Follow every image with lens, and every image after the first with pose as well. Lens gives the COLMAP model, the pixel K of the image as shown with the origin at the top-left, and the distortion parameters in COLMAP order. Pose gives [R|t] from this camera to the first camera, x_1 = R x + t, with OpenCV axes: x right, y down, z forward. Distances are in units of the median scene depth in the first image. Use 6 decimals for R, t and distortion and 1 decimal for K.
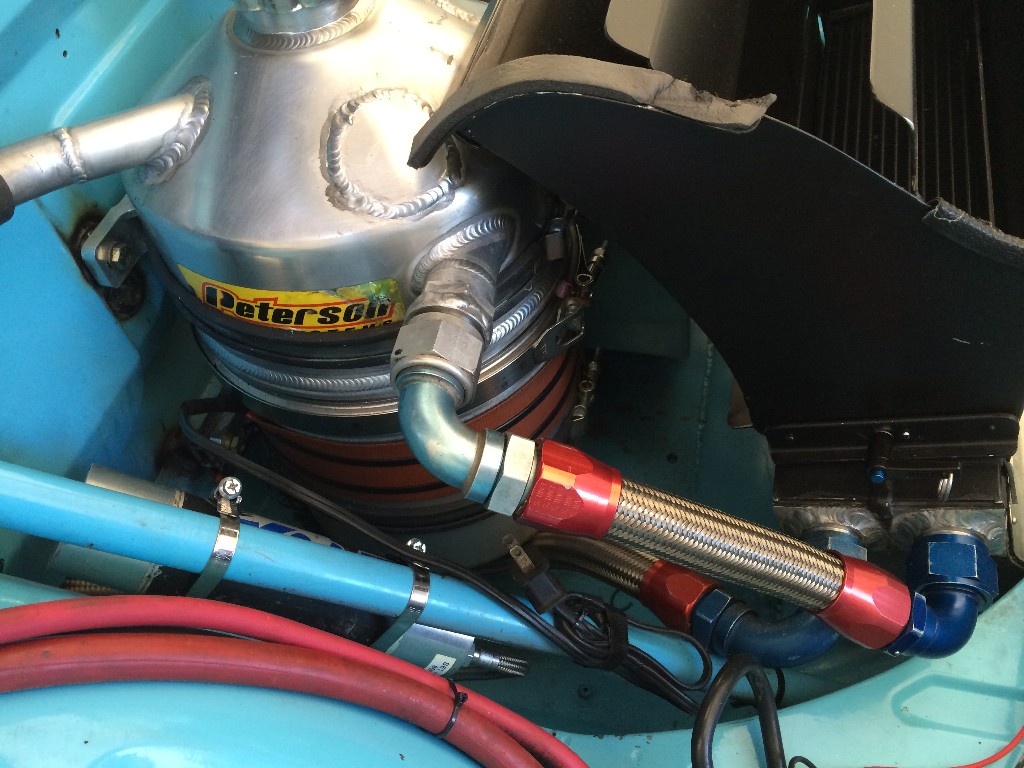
lens RADIAL K [[863.8, 0, 509.7], [0, 863.8, 387.1], [0, 0, 1]] dist [0.039379, -0.104867]
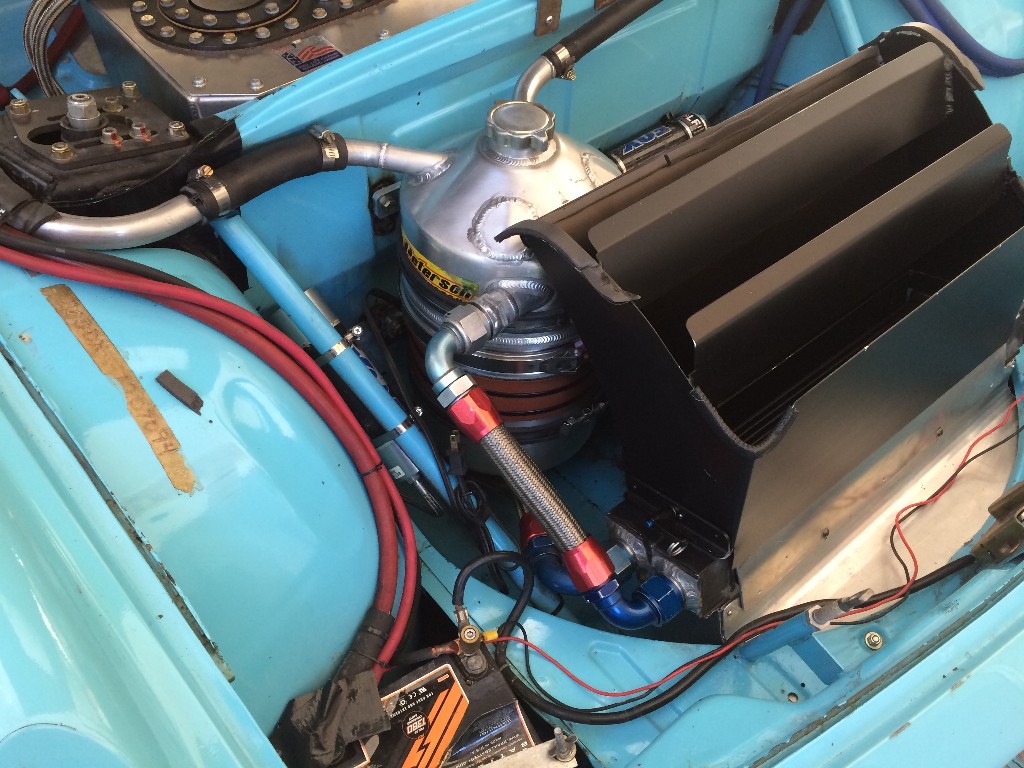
lens RADIAL K [[863.8, 0, 511.6], [0, 863.8, 380.1], [0, 0, 1]] dist [0.039379, -0.104867]
pose [[0.796772, 0.530640, -0.289094, 0.599666], [-0.539400, 0.840212, 0.055590, -0.092940], [0.272399, 0.111645, 0.955685, -0.808535]]
